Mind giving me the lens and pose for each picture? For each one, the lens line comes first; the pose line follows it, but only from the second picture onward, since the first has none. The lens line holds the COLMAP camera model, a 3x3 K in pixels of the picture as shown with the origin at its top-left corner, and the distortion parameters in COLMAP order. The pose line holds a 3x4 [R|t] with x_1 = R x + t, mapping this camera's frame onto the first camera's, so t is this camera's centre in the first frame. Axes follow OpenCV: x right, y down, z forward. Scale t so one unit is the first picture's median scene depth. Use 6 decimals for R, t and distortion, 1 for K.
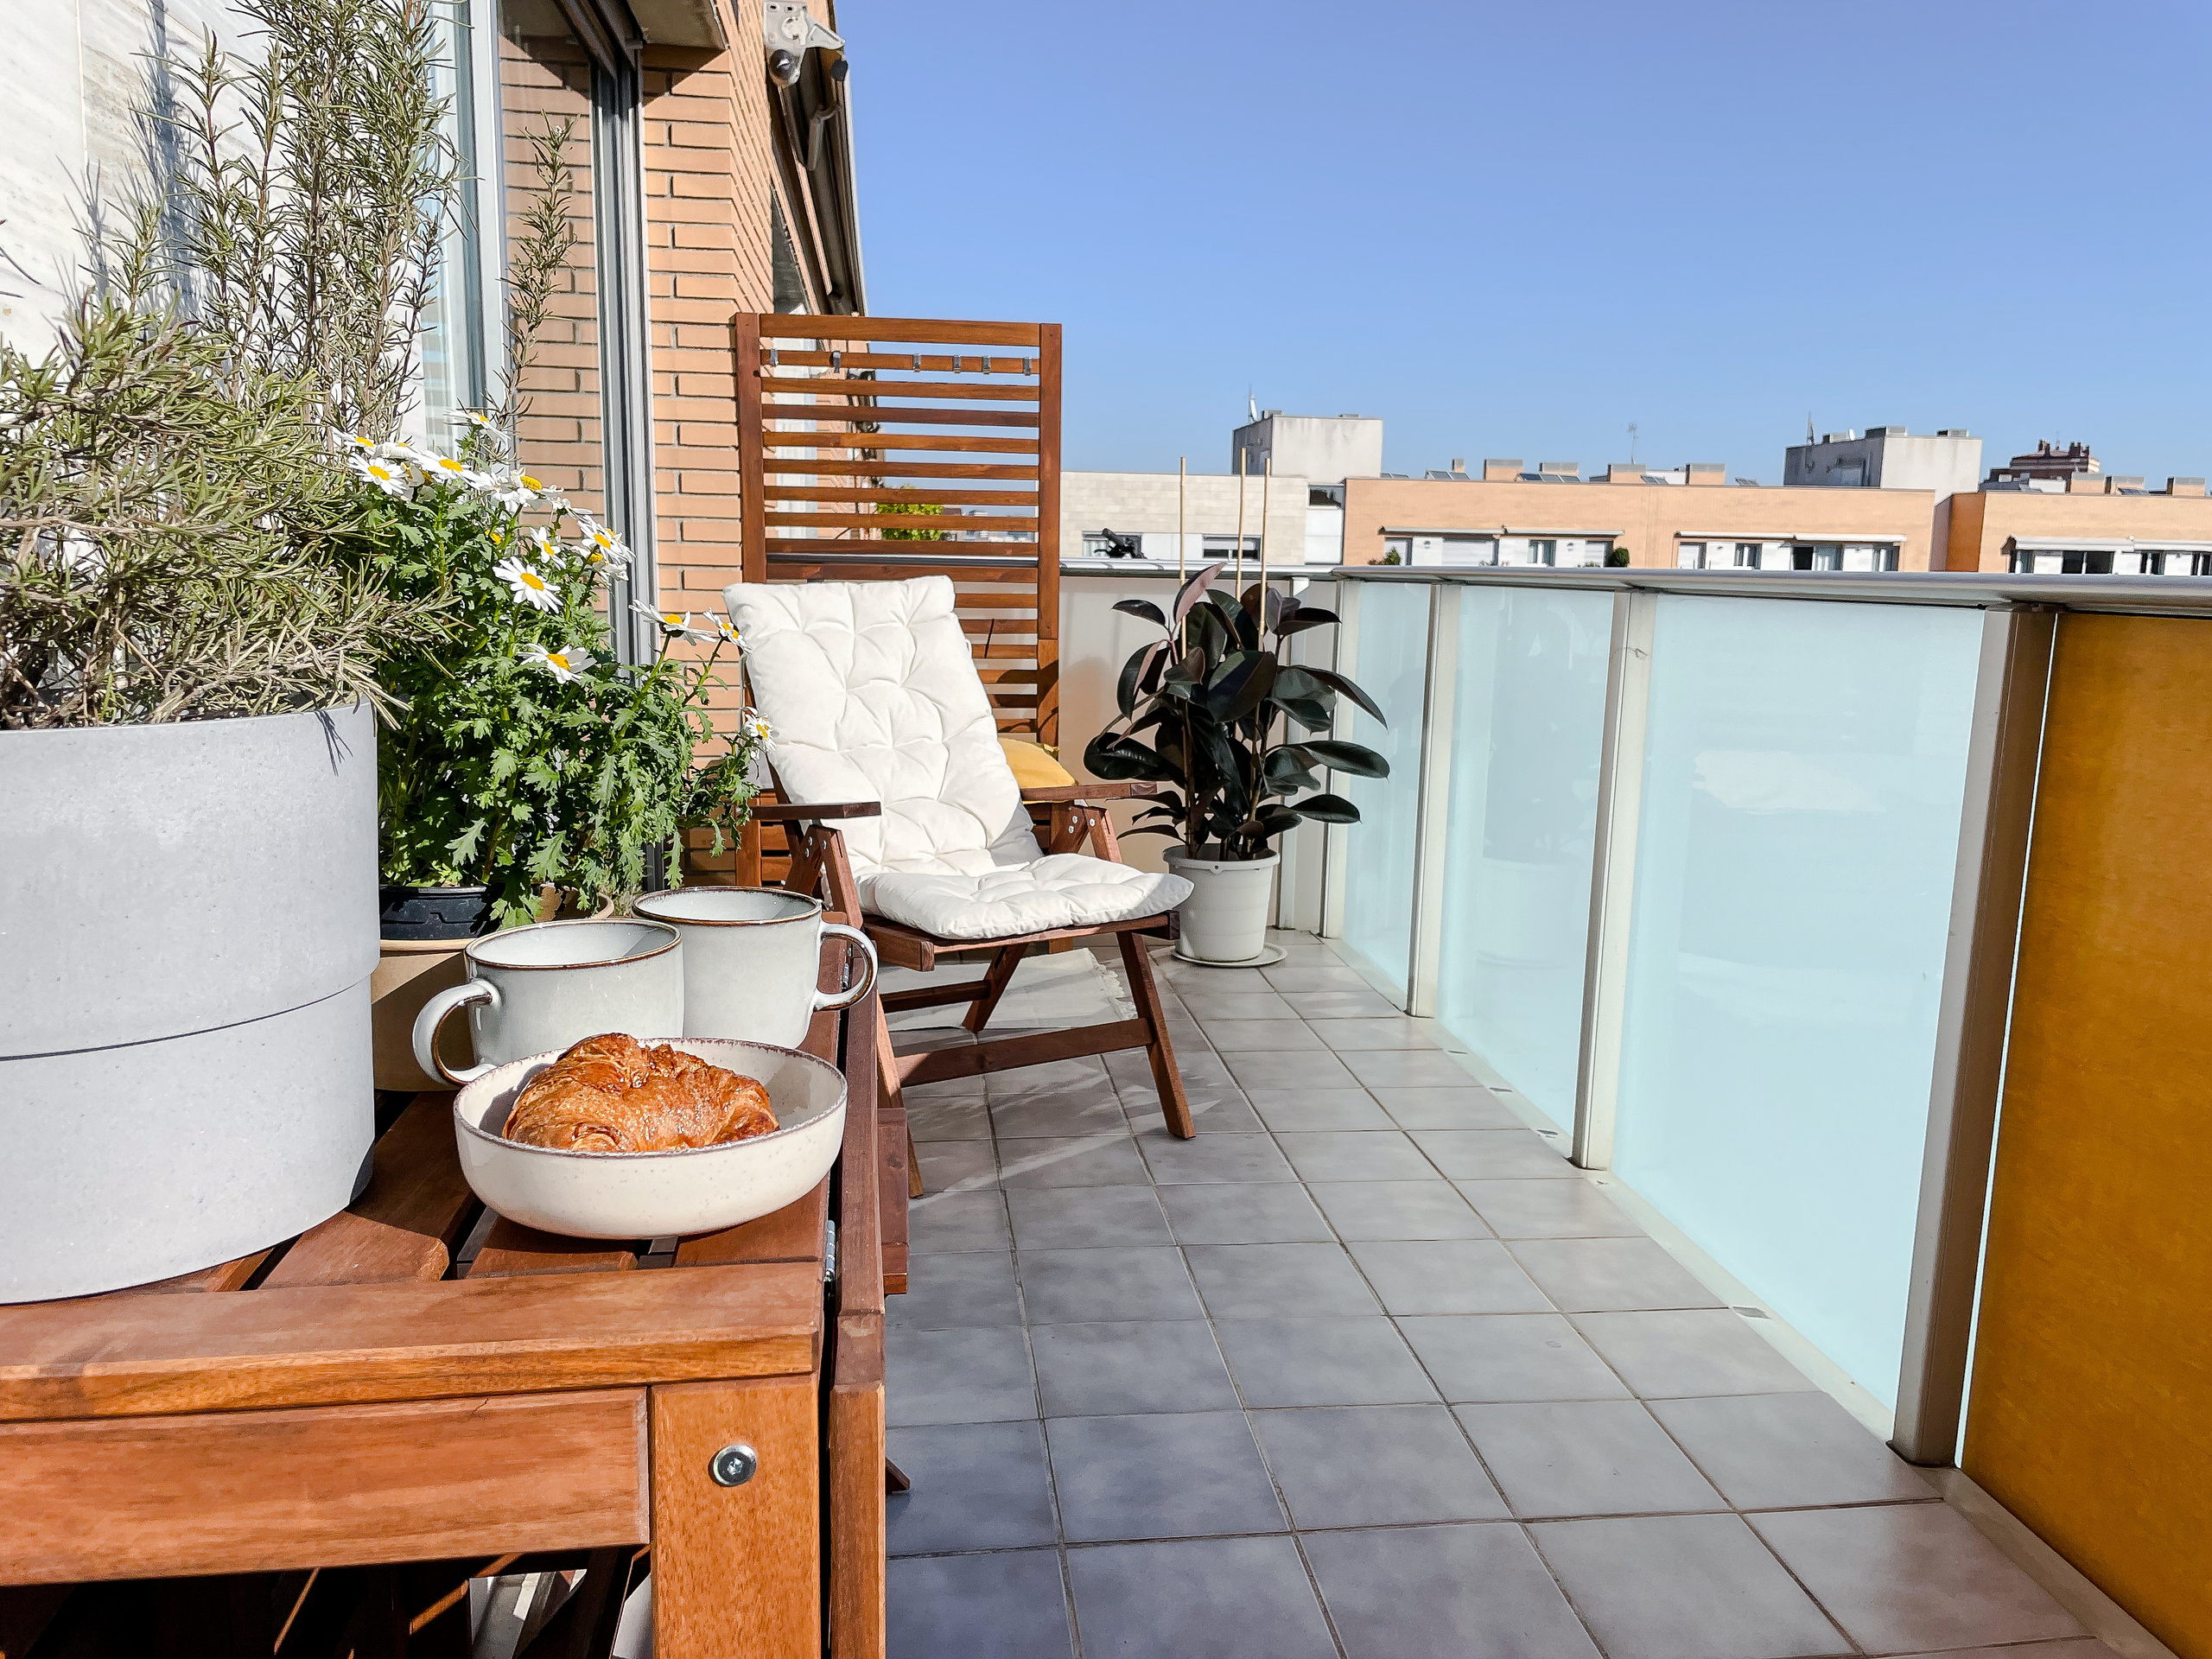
lens RADIAL K [[1667.8, 0, 1106.0], [0, 1667.8, 829.5], [0, 0, 1]] dist [0.097891, -0.123096]
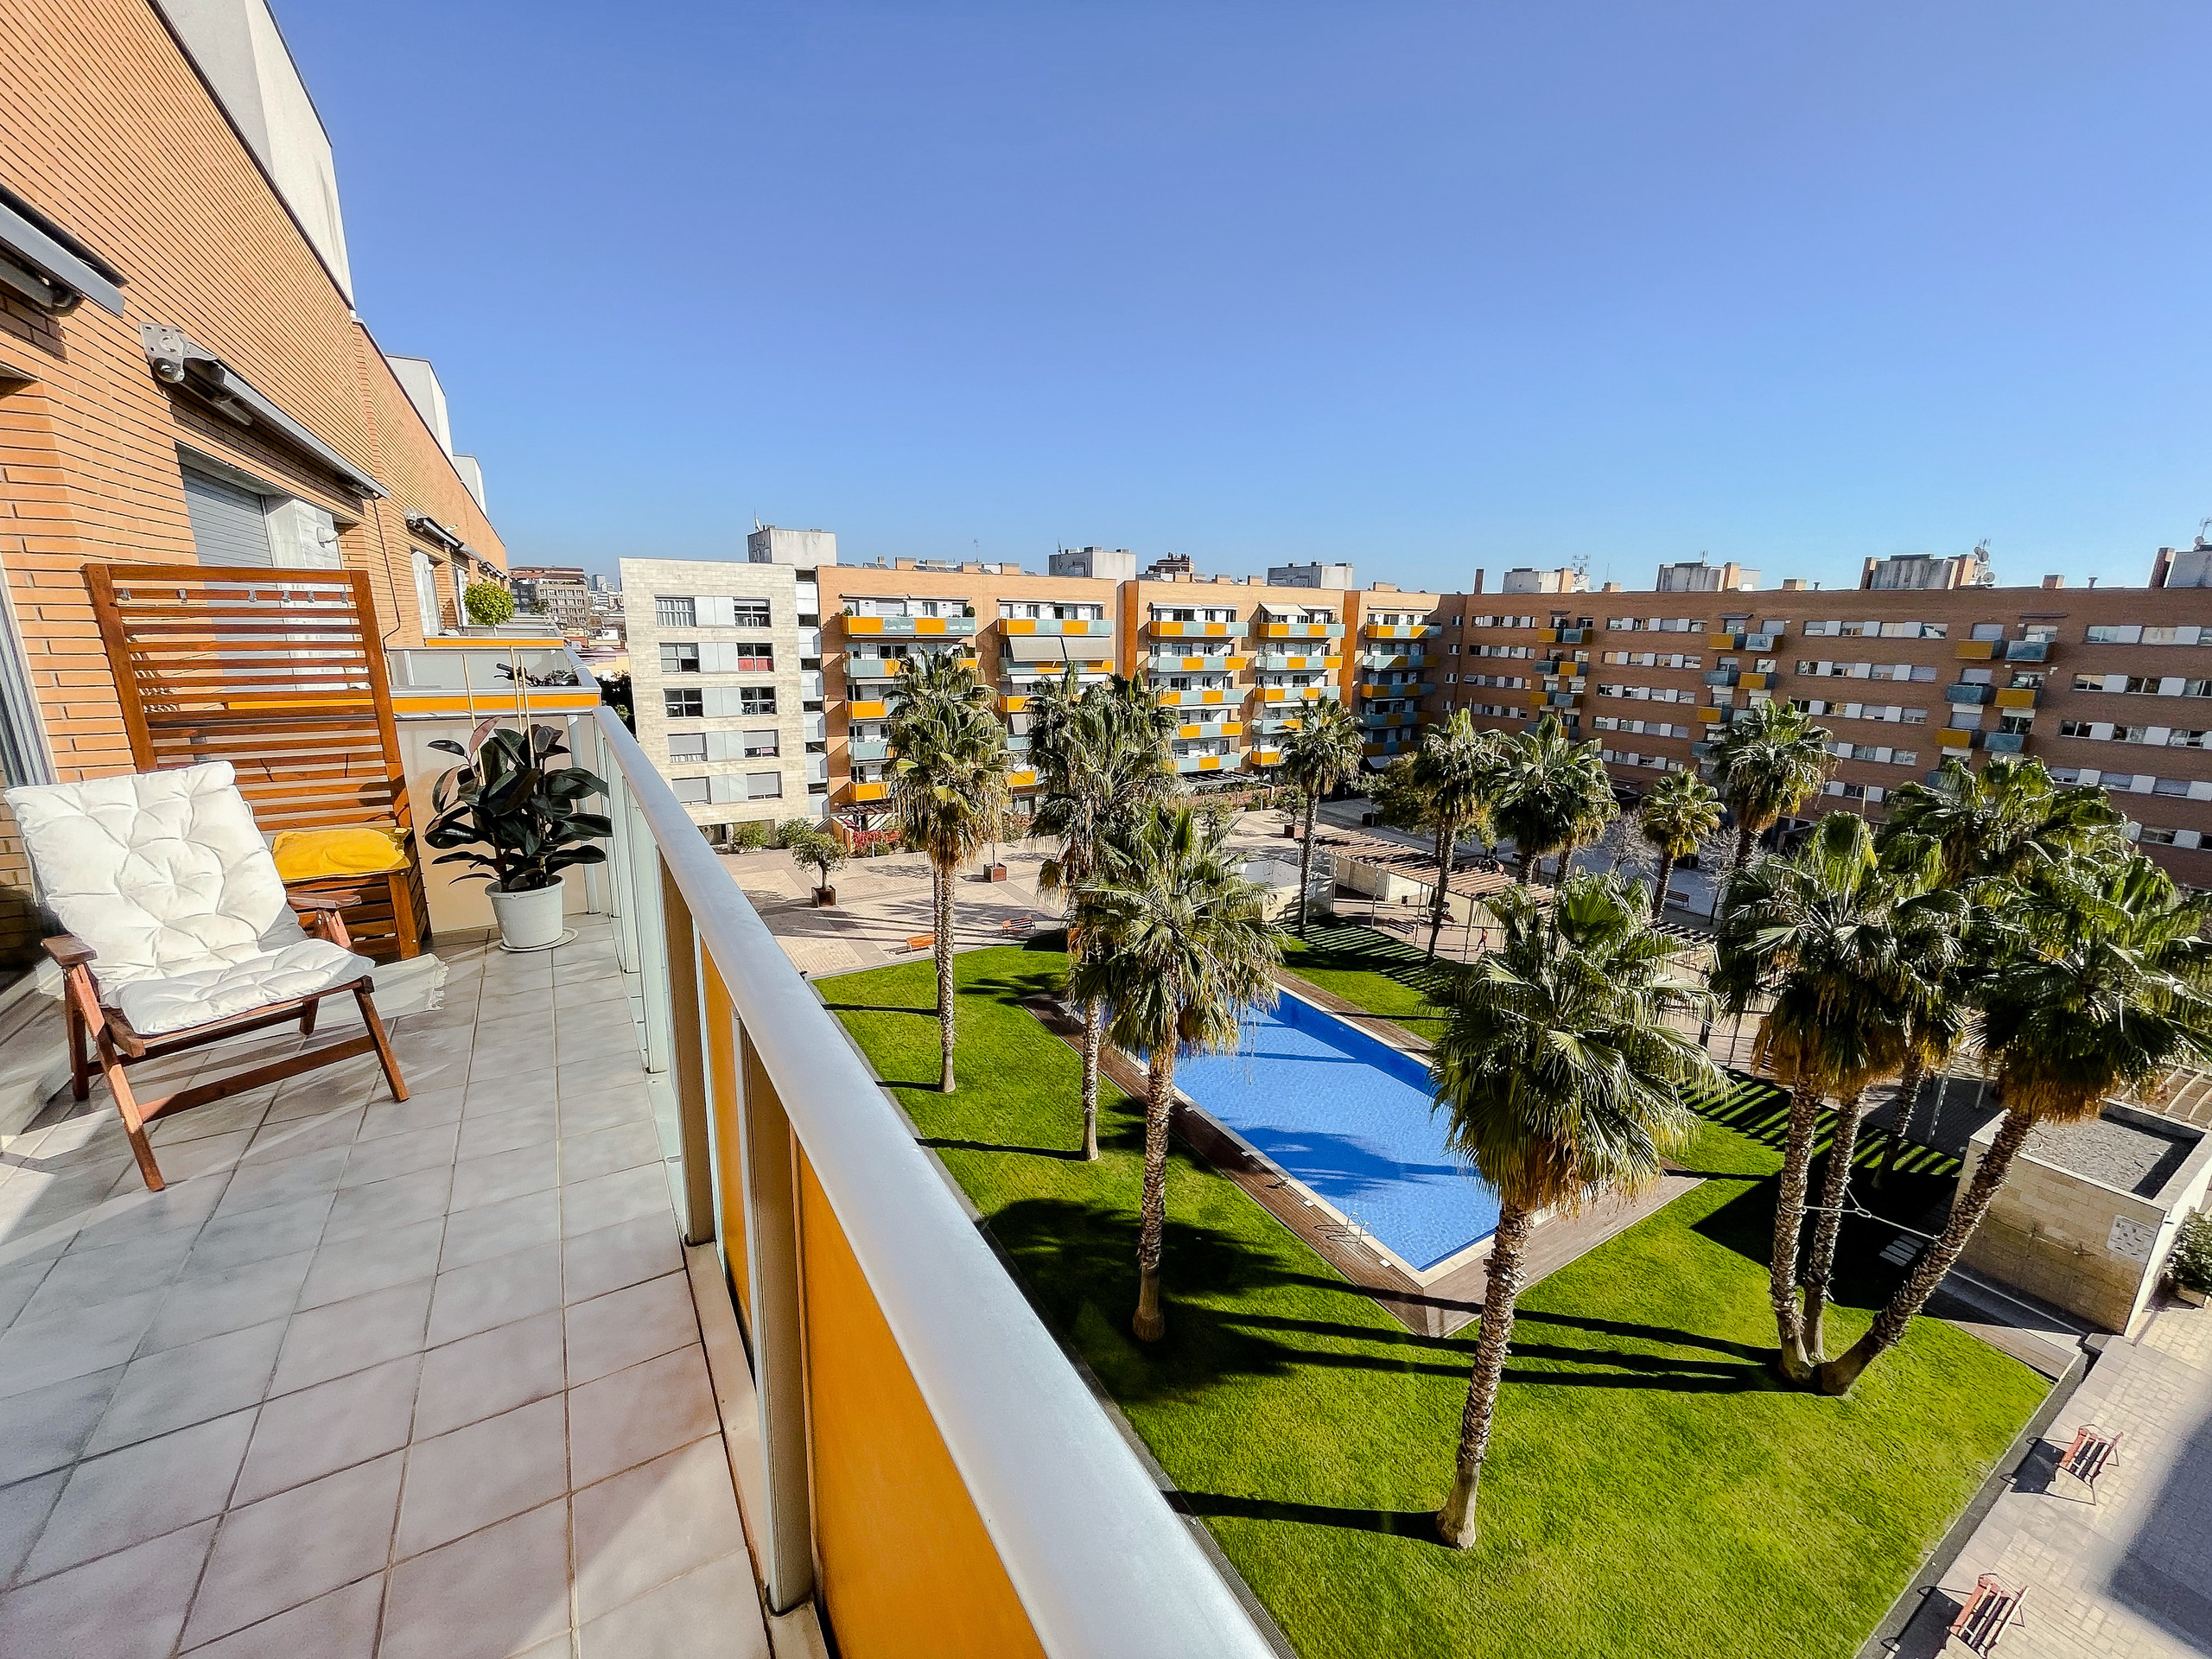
lens RADIAL K [[900.0, 0, 1106.0], [0, 900.0, 829.5], [0, 0, 1]] dist [-0.002062, -0.000506]
pose [[0.915670, -0.095218, 0.390489, 0.338302], [0.060809, 0.993169, 0.099584, -0.126912], [-0.397304, -0.067441, 0.915206, -0.104217]]
